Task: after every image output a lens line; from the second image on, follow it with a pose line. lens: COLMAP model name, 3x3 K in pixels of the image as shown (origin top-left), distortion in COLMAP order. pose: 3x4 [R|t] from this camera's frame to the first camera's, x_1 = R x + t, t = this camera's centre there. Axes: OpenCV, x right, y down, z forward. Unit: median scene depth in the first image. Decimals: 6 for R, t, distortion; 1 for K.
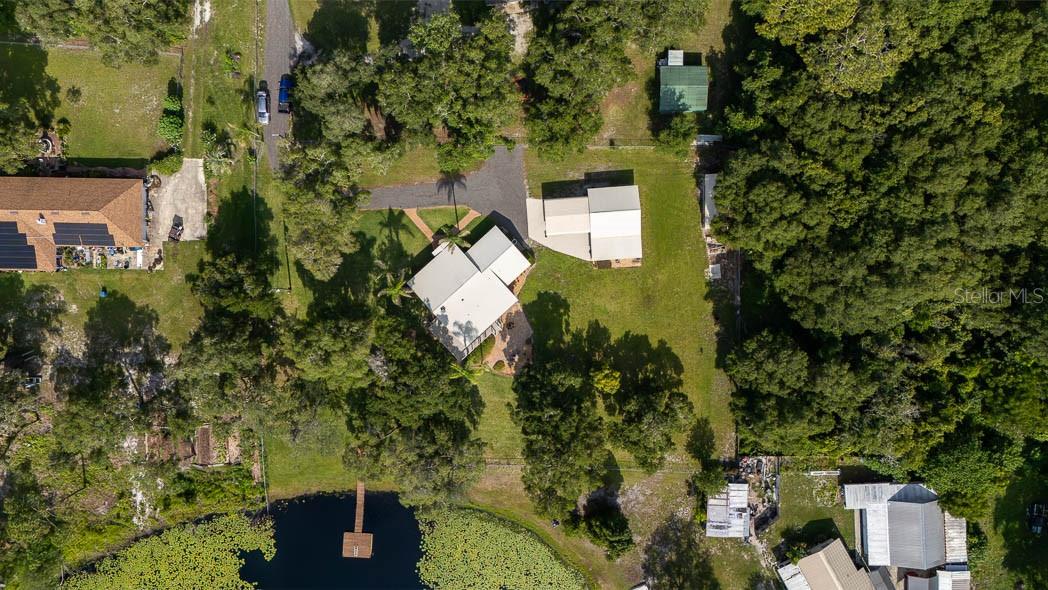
lens RADIAL K [[808.7, 0, 528.5], [0, 808.7, 294.1], [0, 0, 1]] dist [0.091945, -0.000770]
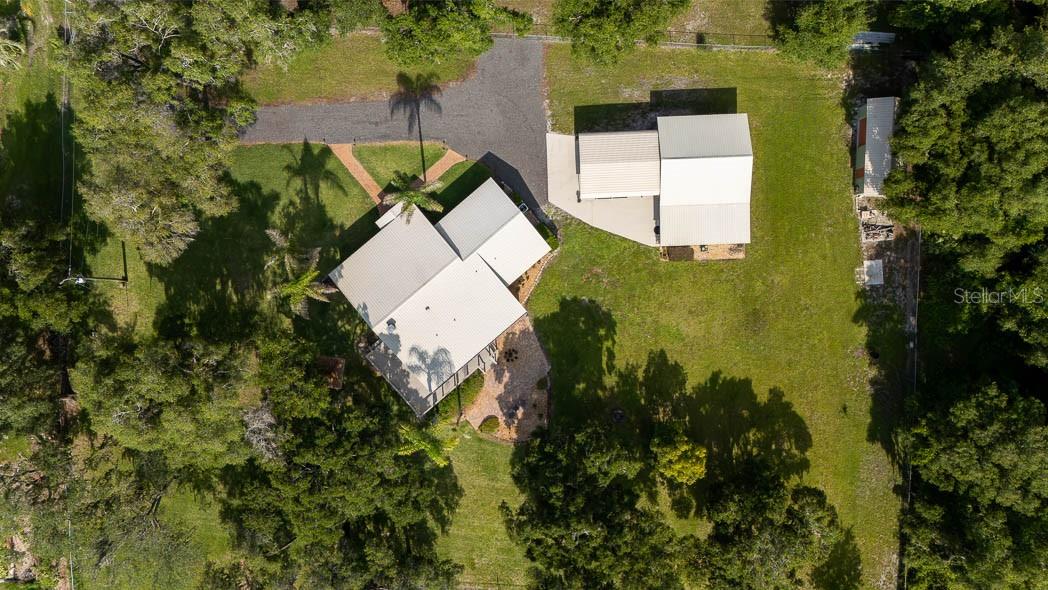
lens RADIAL K [[808.7, 0, 515.7], [0, 808.7, 286.7], [0, 0, 1]] dist [0.091945, -0.000770]
pose [[0.999384, 0.032473, -0.013323, -0.013452], [-0.032577, 0.999440, -0.007658, -0.005357], [0.013067, 0.008088, 0.999882, 0.434880]]
